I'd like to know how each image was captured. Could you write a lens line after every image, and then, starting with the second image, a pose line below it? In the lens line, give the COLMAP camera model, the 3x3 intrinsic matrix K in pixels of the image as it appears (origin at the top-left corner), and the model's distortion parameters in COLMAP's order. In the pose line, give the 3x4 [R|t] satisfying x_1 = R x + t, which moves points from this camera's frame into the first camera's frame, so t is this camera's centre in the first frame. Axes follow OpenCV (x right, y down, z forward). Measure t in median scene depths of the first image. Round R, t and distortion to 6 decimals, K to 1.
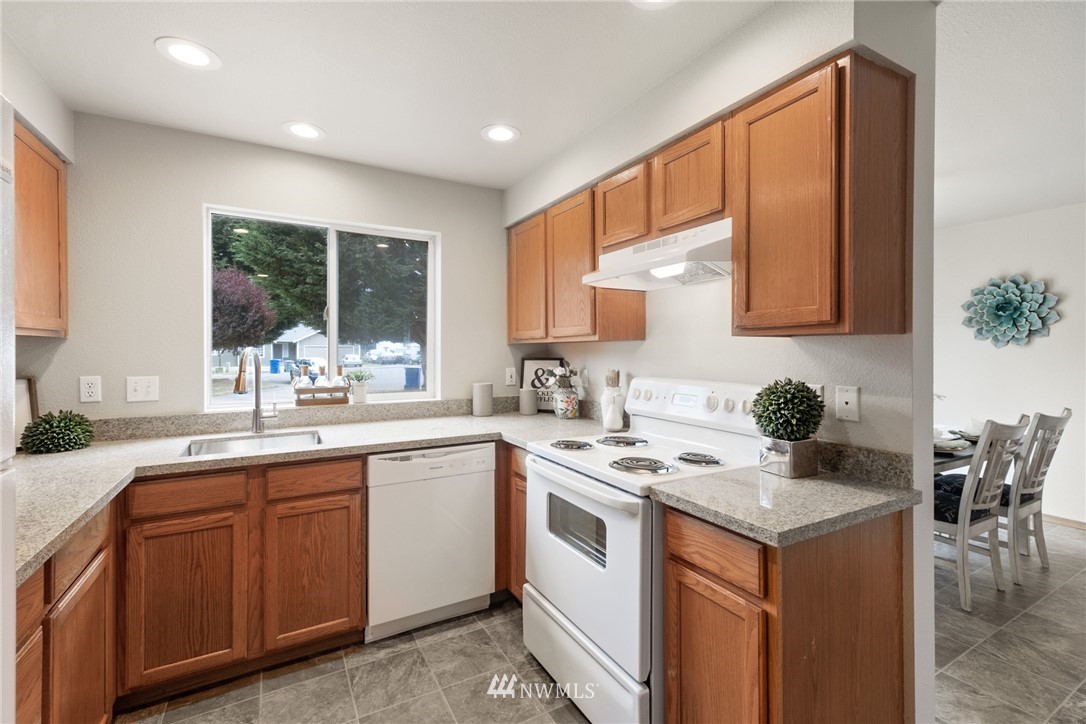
lens RADIAL K [[473.4, 0, 541.2], [0, 473.4, 352.7], [0, 0, 1]] dist [0.003222, -0.000789]
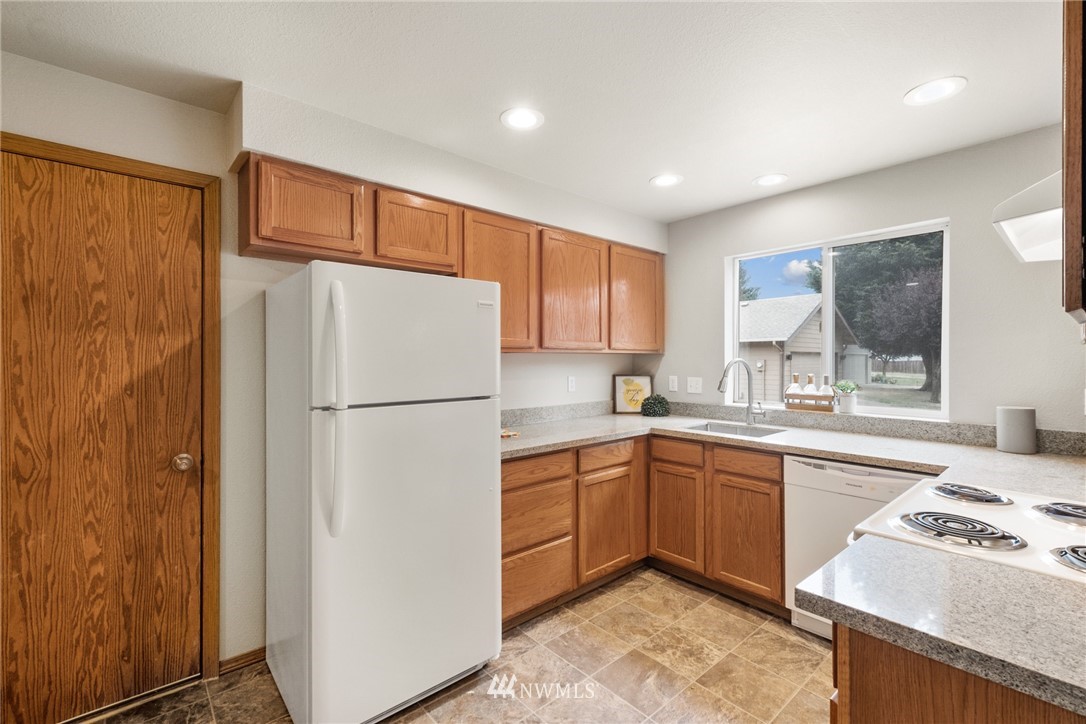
lens RADIAL K [[473.4, 0, 545.6], [0, 473.4, 360.8], [0, 0, 1]] dist [0.003222, -0.000789]
pose [[0.199486, 0.001567, -0.979899, 0.630426], [-0.006252, 0.999980, 0.000326, -0.003113], [0.979881, 0.006061, 0.199492, 0.216627]]
